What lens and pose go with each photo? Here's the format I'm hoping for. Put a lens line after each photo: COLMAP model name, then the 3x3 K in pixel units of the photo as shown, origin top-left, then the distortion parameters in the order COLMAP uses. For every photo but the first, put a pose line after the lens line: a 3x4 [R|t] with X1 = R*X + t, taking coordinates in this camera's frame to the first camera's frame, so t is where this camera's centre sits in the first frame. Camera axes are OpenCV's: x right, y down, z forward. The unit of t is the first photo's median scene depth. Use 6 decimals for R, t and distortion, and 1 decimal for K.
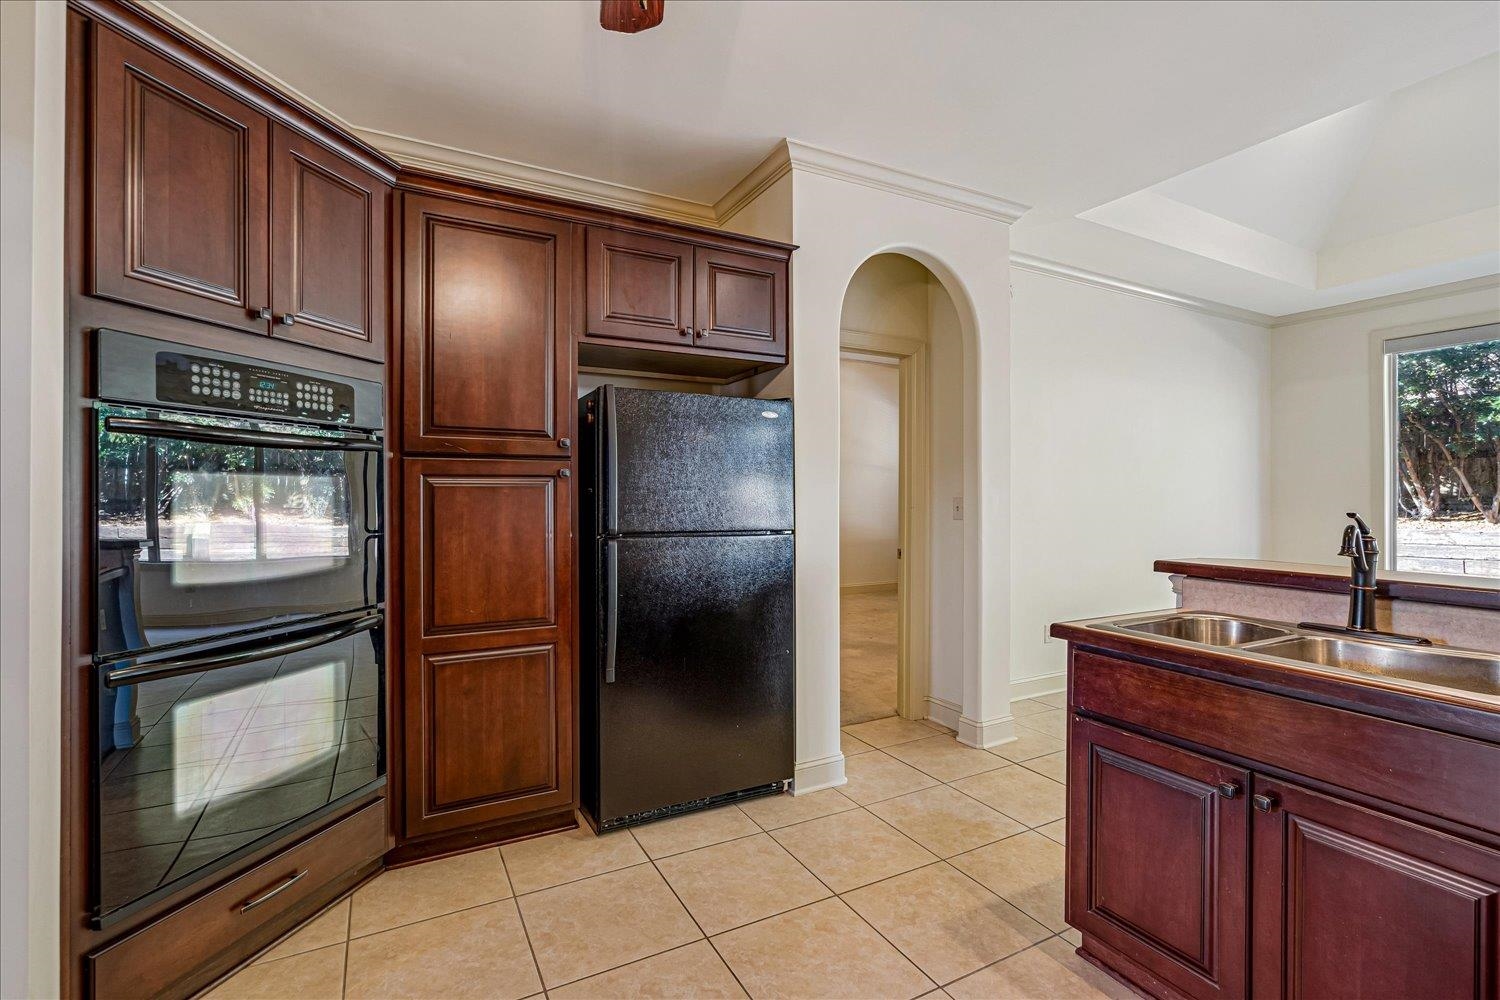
lens RADIAL K [[676.5, 0, 742.1], [0, 676.5, 495.4], [0, 0, 1]] dist [-0.004679, 0.001254]
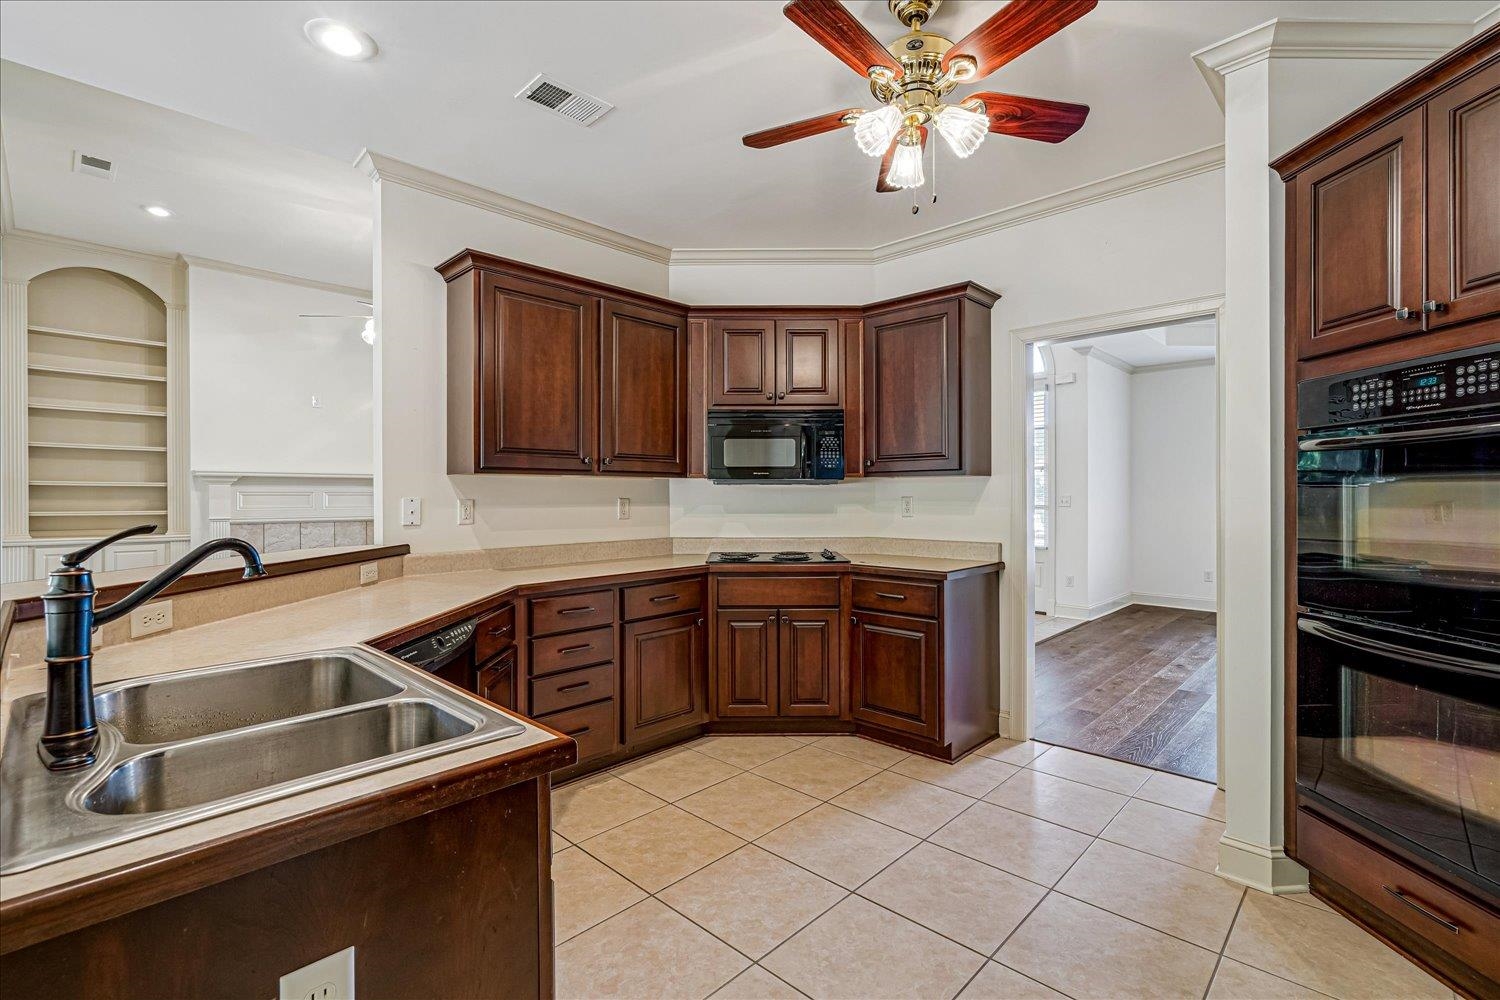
lens RADIAL K [[676.5, 0, 737.0], [0, 676.5, 494.0], [0, 0, 1]] dist [-0.004679, 0.001254]
pose [[-0.952910, 0.000001, -0.303252, 0.512024], [0.000580, 0.999998, -0.001821, -0.001795], [0.303252, -0.001911, -0.952909, 1.579467]]
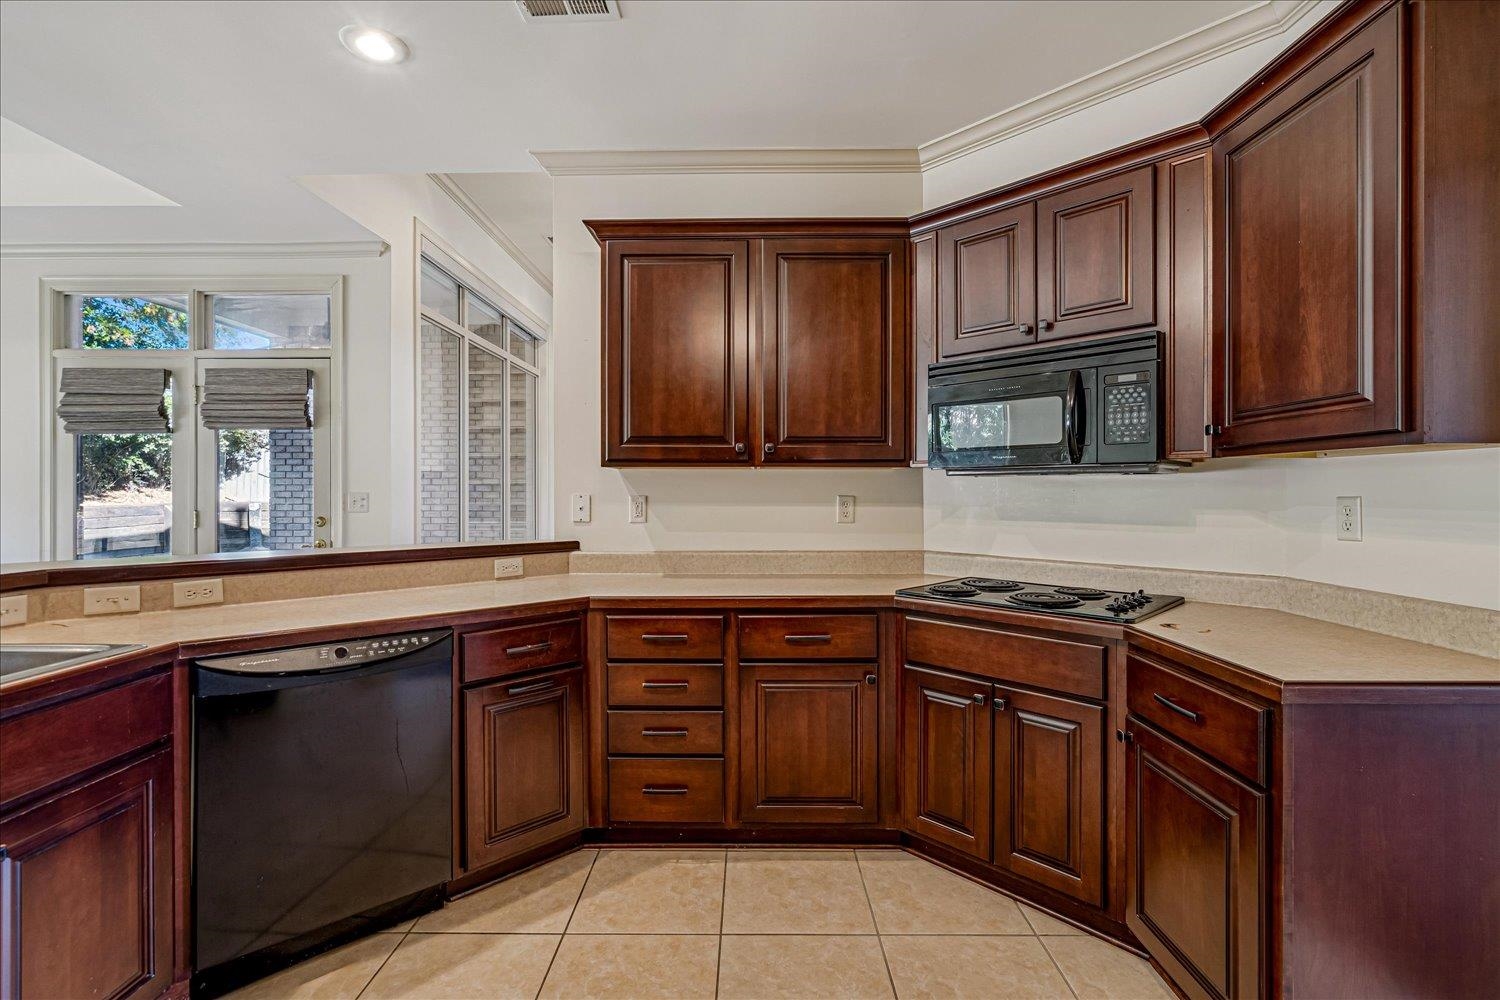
lens RADIAL K [[676.5, 0, 747.5], [0, 676.5, 490.6], [0, 0, 1]] dist [-0.004679, 0.001254]
pose [[-0.878504, -0.002291, 0.477730, -0.361320], [-0.002232, 0.999997, 0.000691, -0.004937], [-0.477730, -0.000459, -0.878507, 0.986055]]
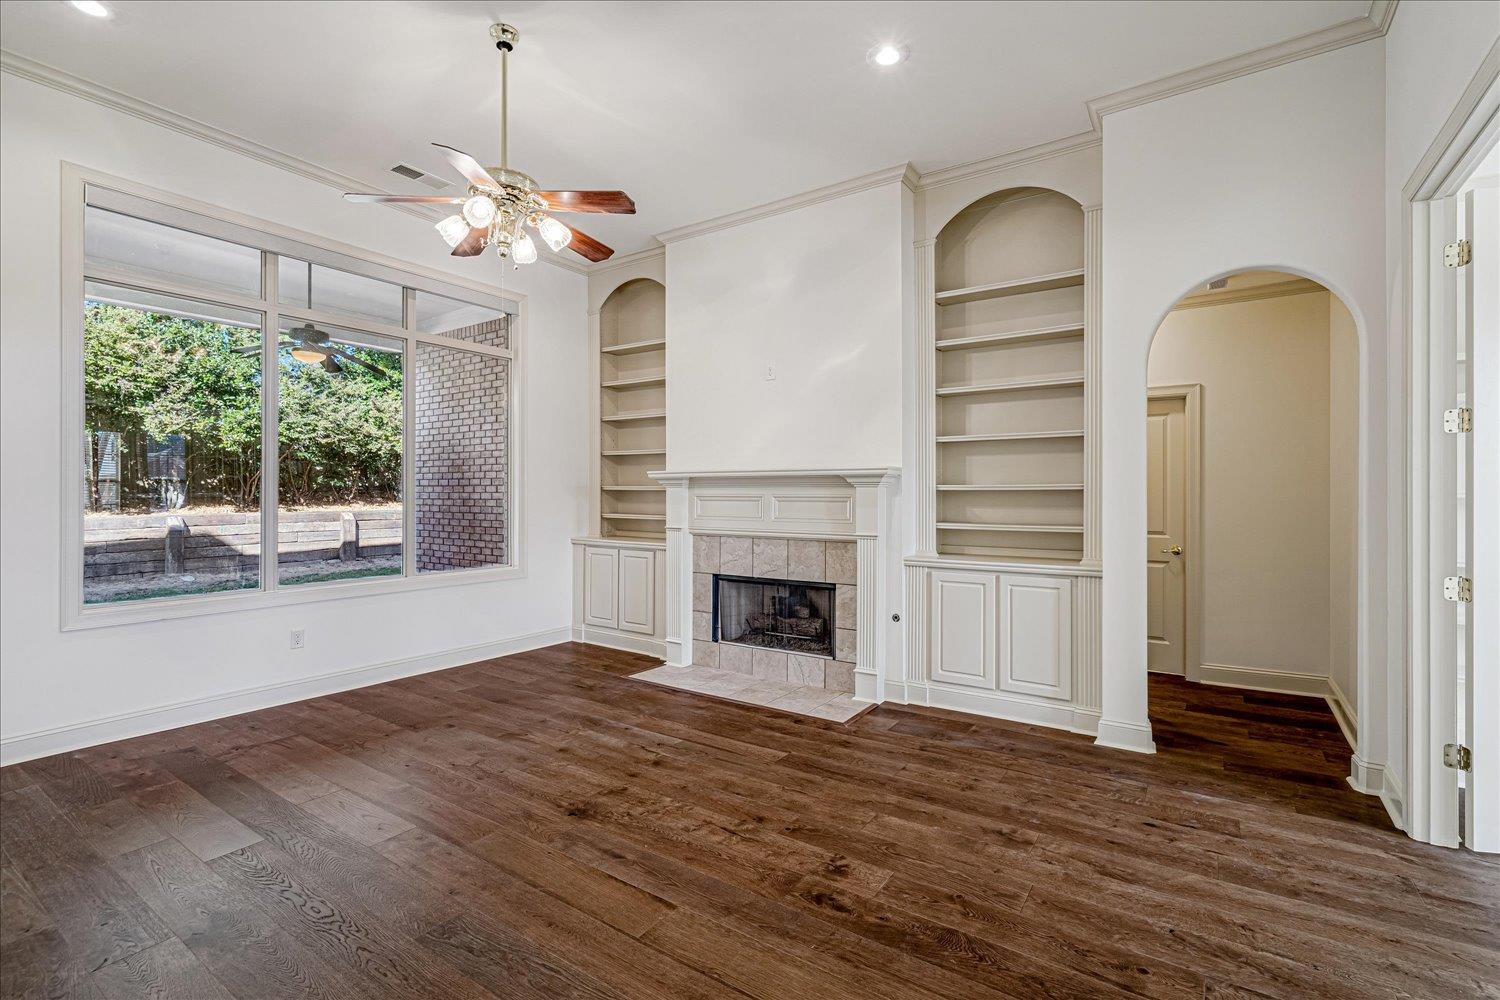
lens RADIAL K [[676.5, 0, 750.1], [0, 676.5, 490.7], [0, 0, 1]] dist [-0.004679, 0.001254]
pose [[-0.471040, 0.005698, 0.882093, -0.781244], [-0.003695, 0.999958, -0.008433, -0.020822], [-0.882104, -0.007232, -0.470999, -1.383743]]
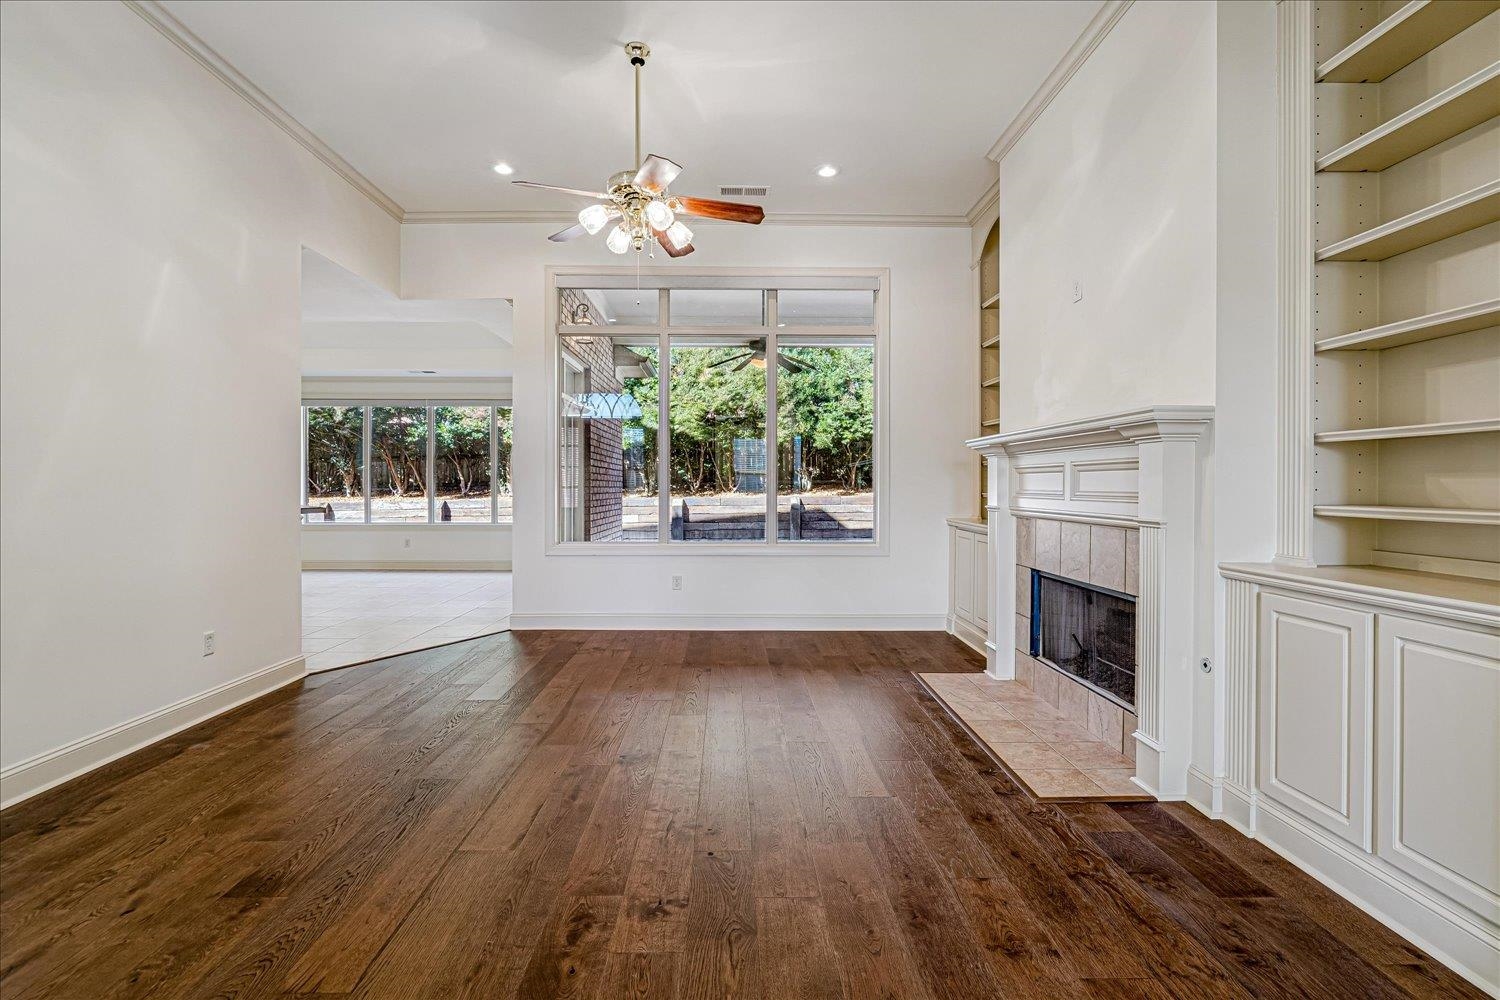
lens RADIAL K [[676.5, 0, 741.5], [0, 676.5, 494.2], [0, 0, 1]] dist [-0.004679, 0.001254]
pose [[0.447455, -0.010698, 0.894243, -0.571591], [-0.002496, 0.999910, 0.013211, 0.039879], [-0.894303, -0.008143, 0.447387, -2.763945]]
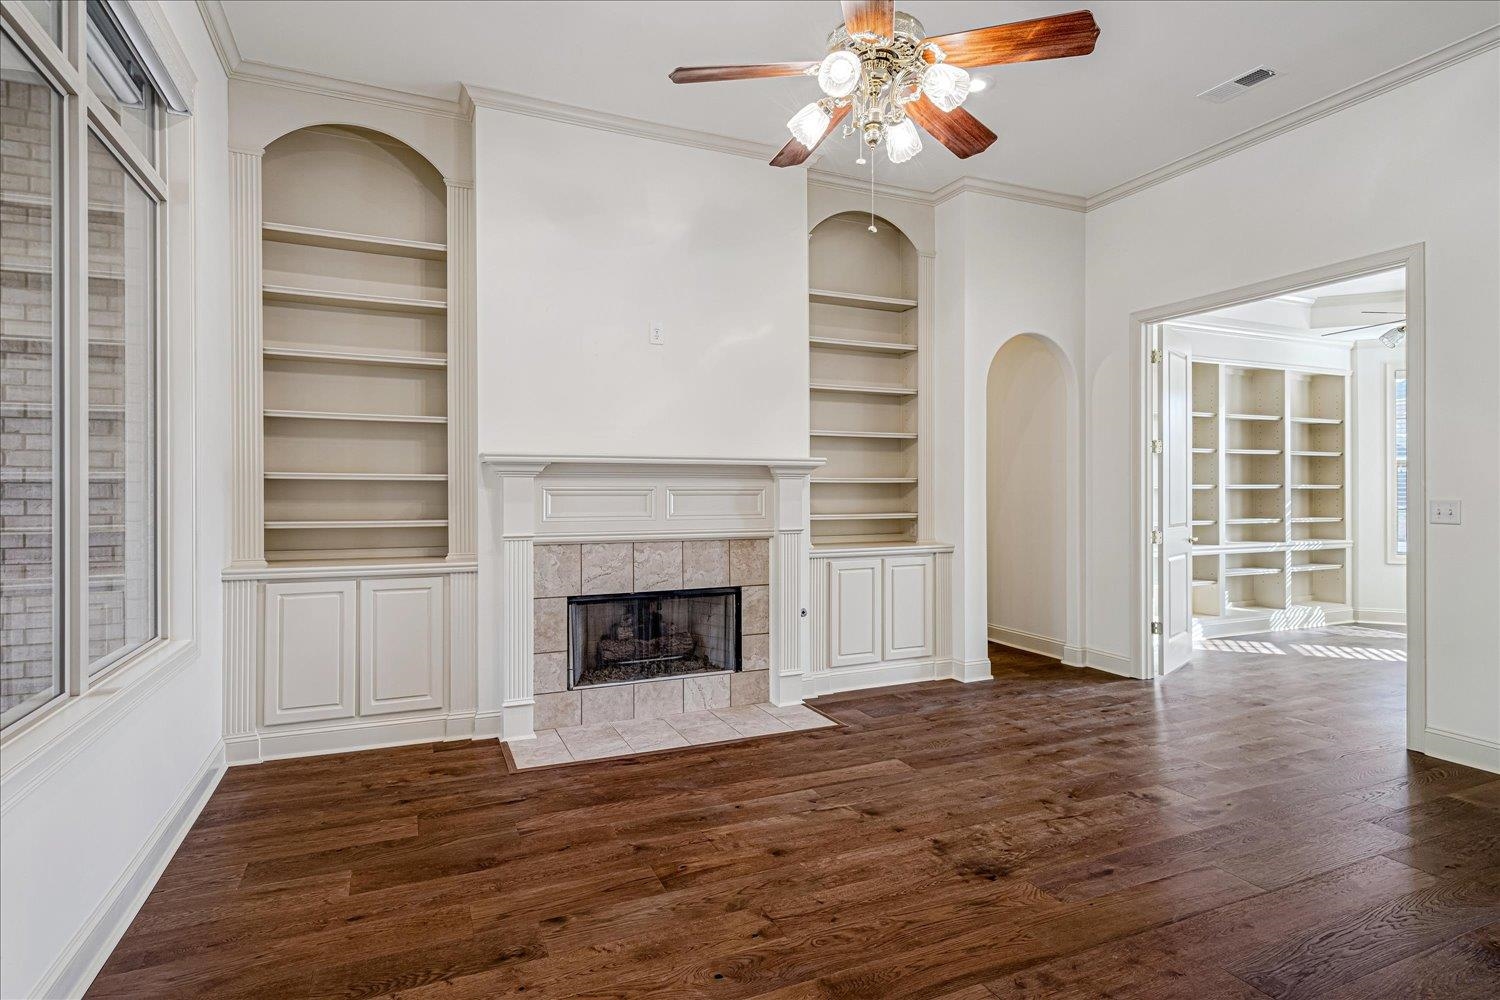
lens RADIAL K [[761.3, 0, 742.6], [0, 761.3, 487.3], [0, 0, 1]] dist [-0.002001, 0.003693]
pose [[-0.997349, -0.000586, 0.072762, 1.151459], [-0.000619, 1.000000, -0.000429, -0.027464], [-0.072762, -0.000473, -0.997349, -0.288649]]
